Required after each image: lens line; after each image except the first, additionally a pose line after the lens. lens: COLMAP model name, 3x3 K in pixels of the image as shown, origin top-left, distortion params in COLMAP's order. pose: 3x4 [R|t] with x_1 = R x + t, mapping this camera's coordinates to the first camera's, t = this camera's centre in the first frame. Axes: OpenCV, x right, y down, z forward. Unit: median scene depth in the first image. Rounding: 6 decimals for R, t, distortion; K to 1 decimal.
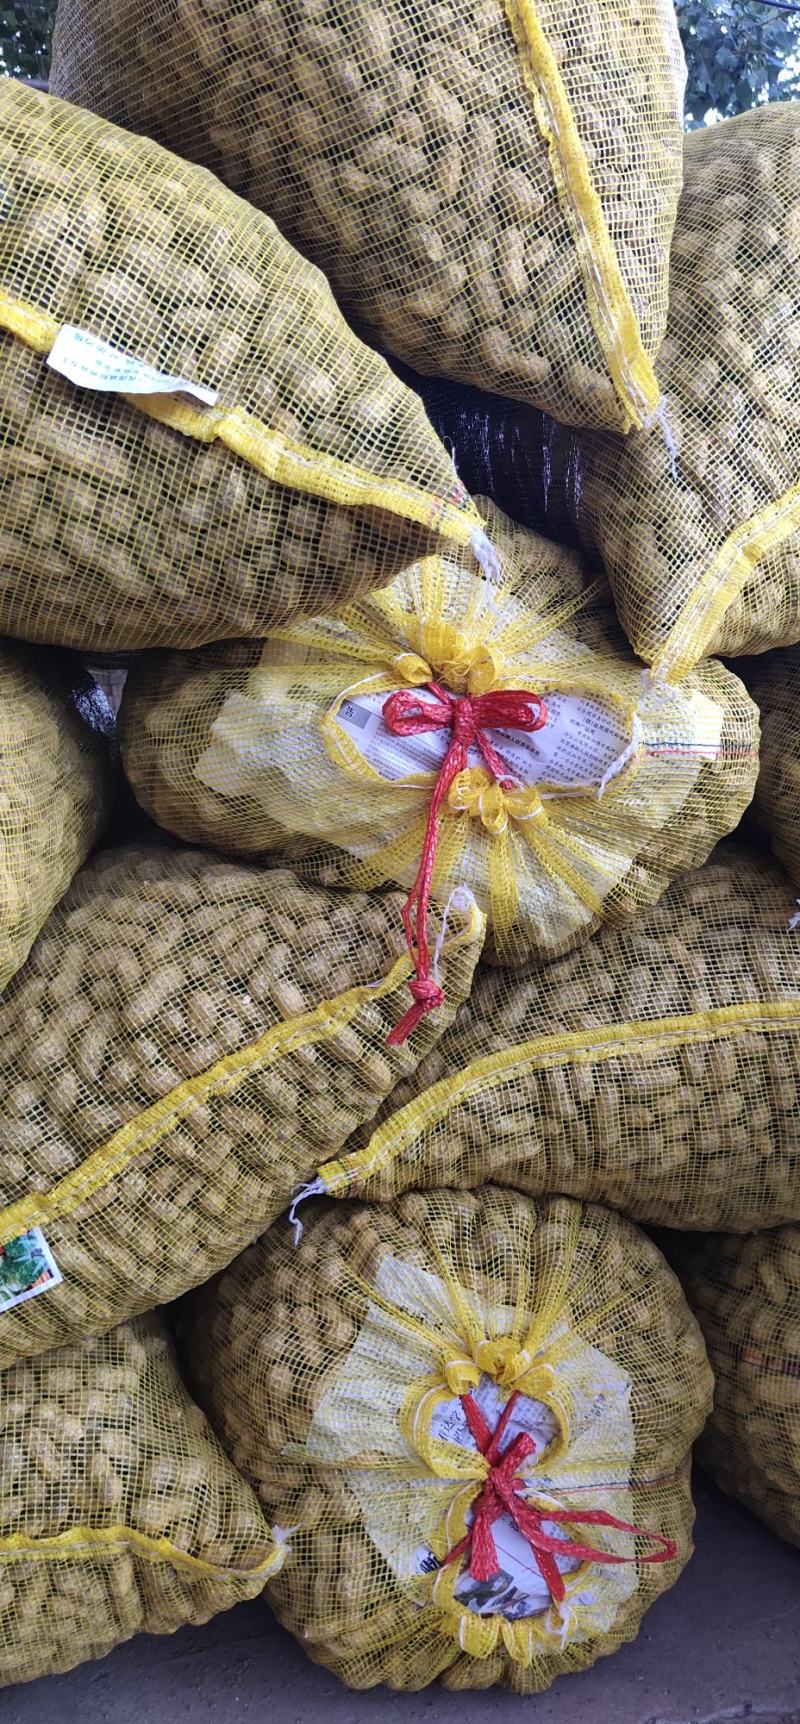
lens RADIAL K [[1282.6, 0, 431.2], [0, 1282.6, 856.2], [0, 0, 1]] dist [0.117237, -0.161238]
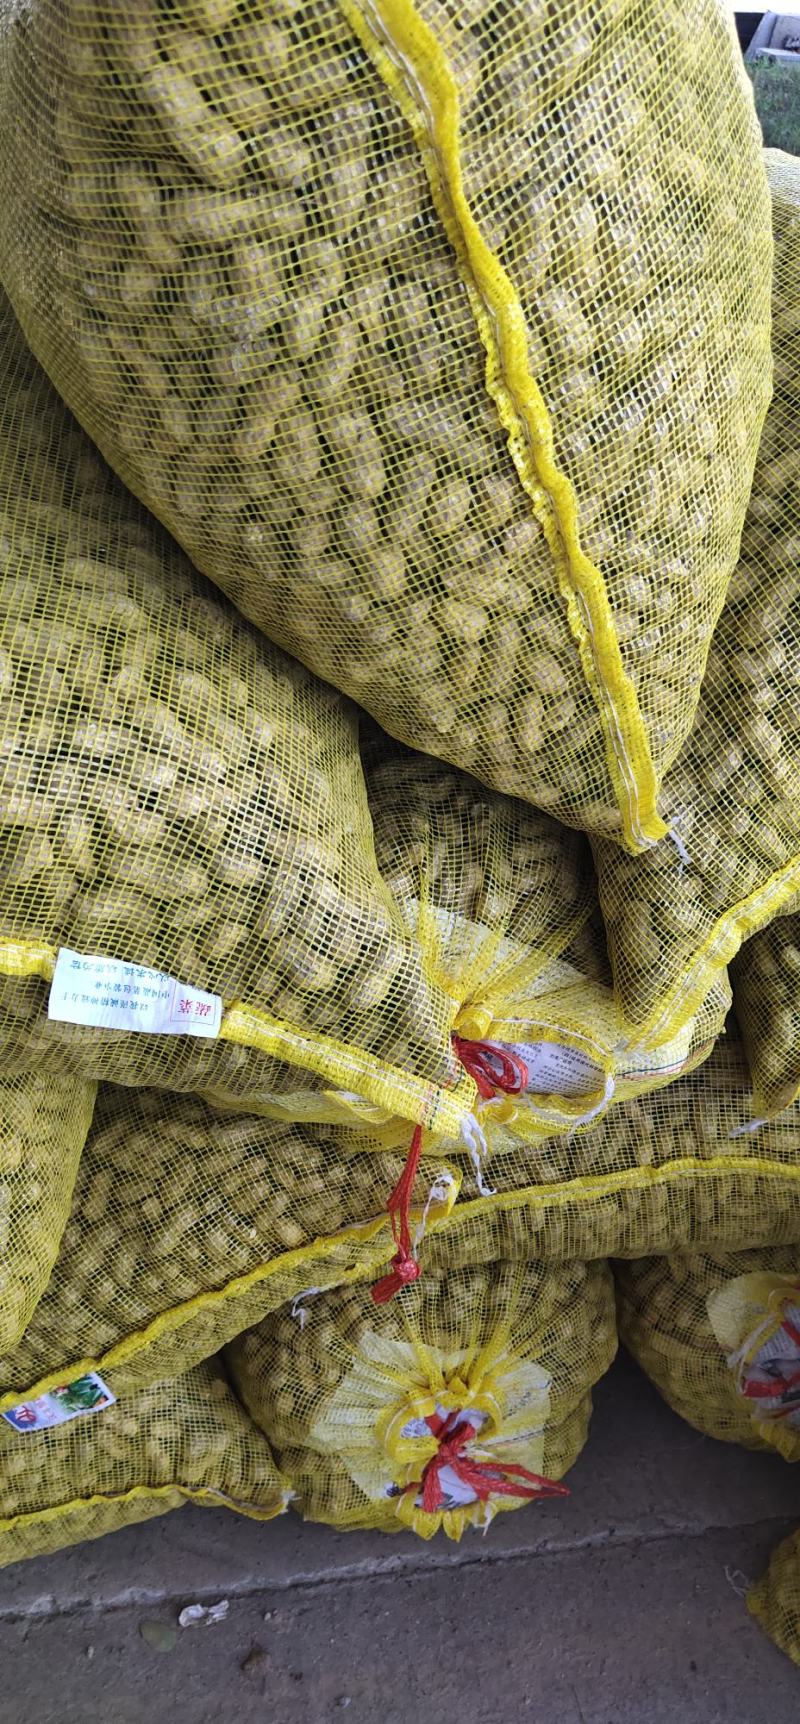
lens RADIAL K [[1282.6, 0, 431.2], [0, 1282.6, 856.2], [0, 0, 1]] dist [0.117237, -0.161238]
pose [[0.998856, 0.041443, 0.023870, -0.022856], [-0.047813, 0.854123, 0.517869, -0.780765], [0.001074, -0.518418, 0.855127, 0.164340]]
